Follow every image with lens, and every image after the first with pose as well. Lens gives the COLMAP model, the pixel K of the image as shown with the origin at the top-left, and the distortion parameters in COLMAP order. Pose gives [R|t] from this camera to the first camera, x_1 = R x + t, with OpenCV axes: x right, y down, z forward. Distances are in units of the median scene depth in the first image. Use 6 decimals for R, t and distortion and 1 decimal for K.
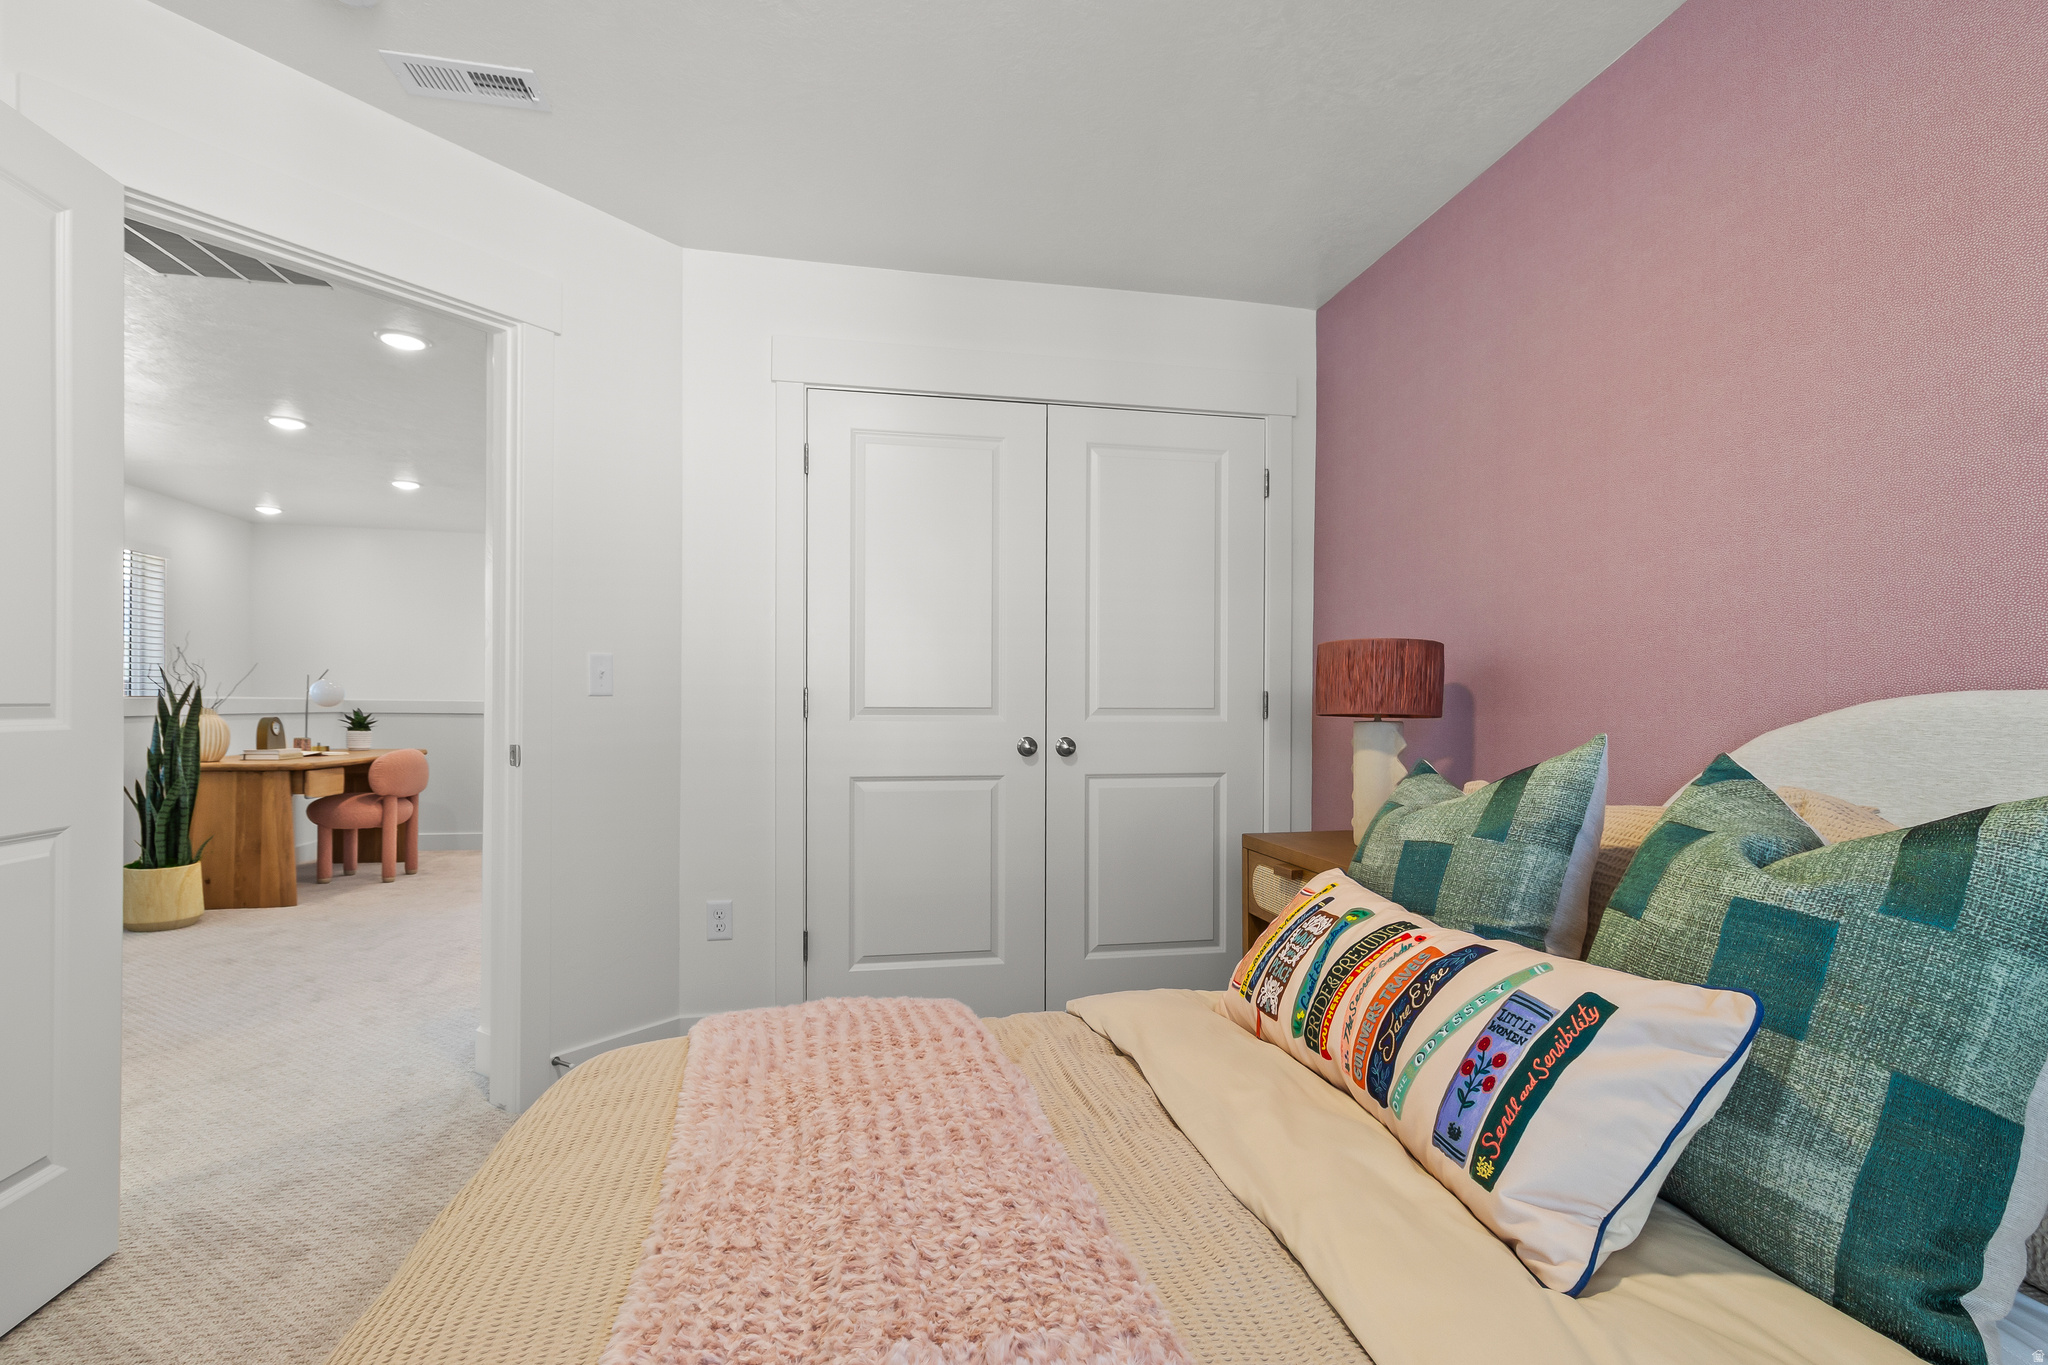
lens RADIAL K [[955.2, 0, 1025.1], [0, 955.2, 696.8], [0, 0, 1]] dist [0.011738, 0.000758]
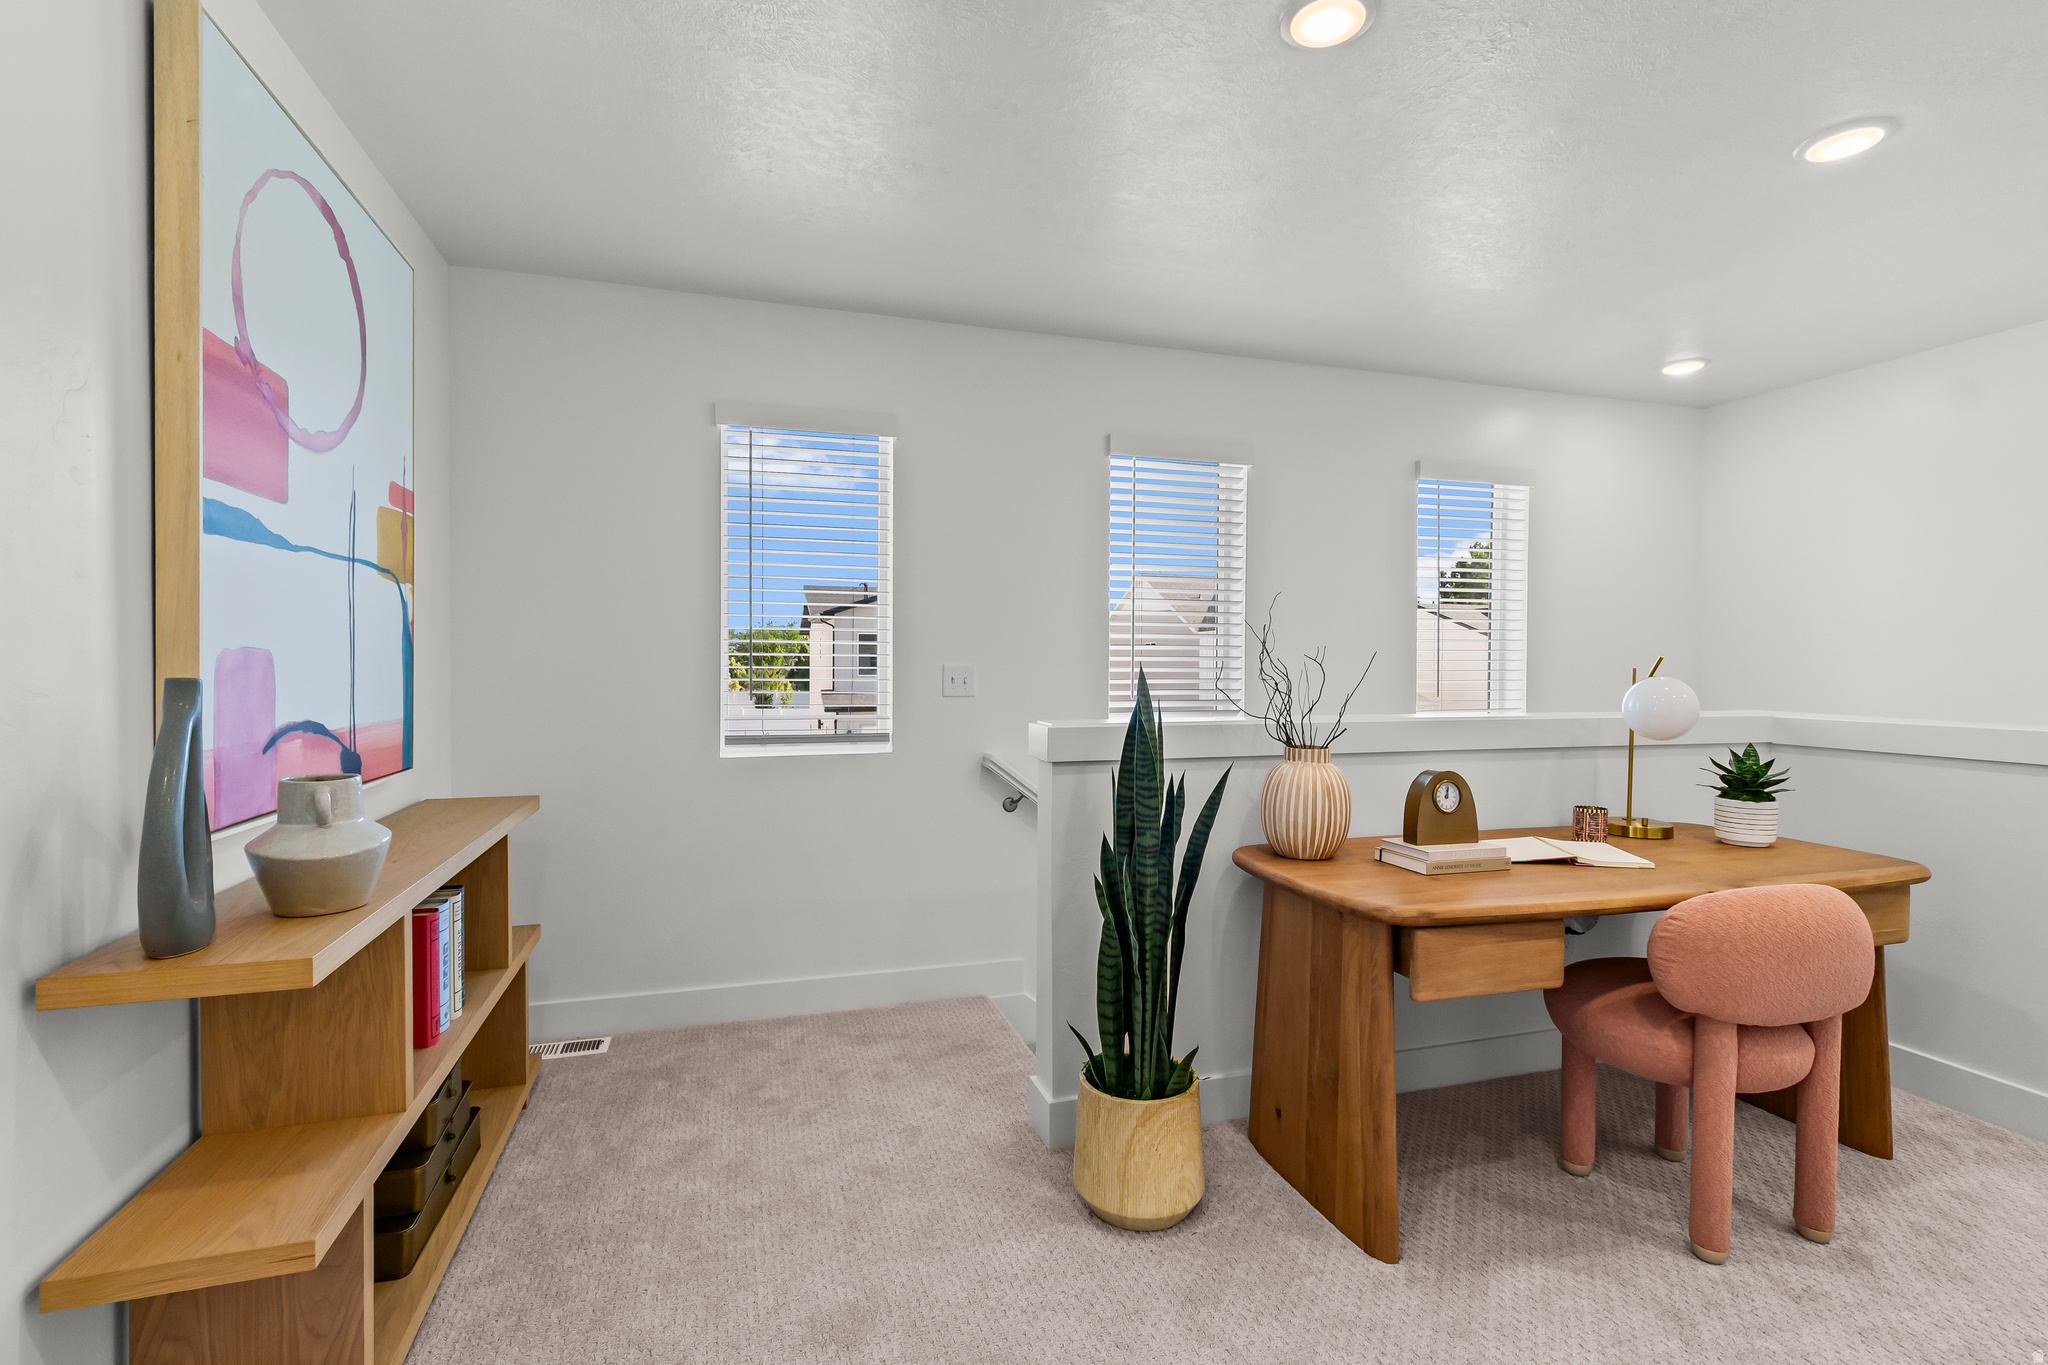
lens RADIAL K [[955.2, 0, 1026.3], [0, 955.2, 682.0], [0, 0, 1]] dist [0.011738, 0.000758]
pose [[0.083852, 0.003214, -0.996473, -0.375630], [0.006136, 0.999974, 0.003742, -0.025365], [0.996459, -0.006428, 0.083830, 0.817251]]
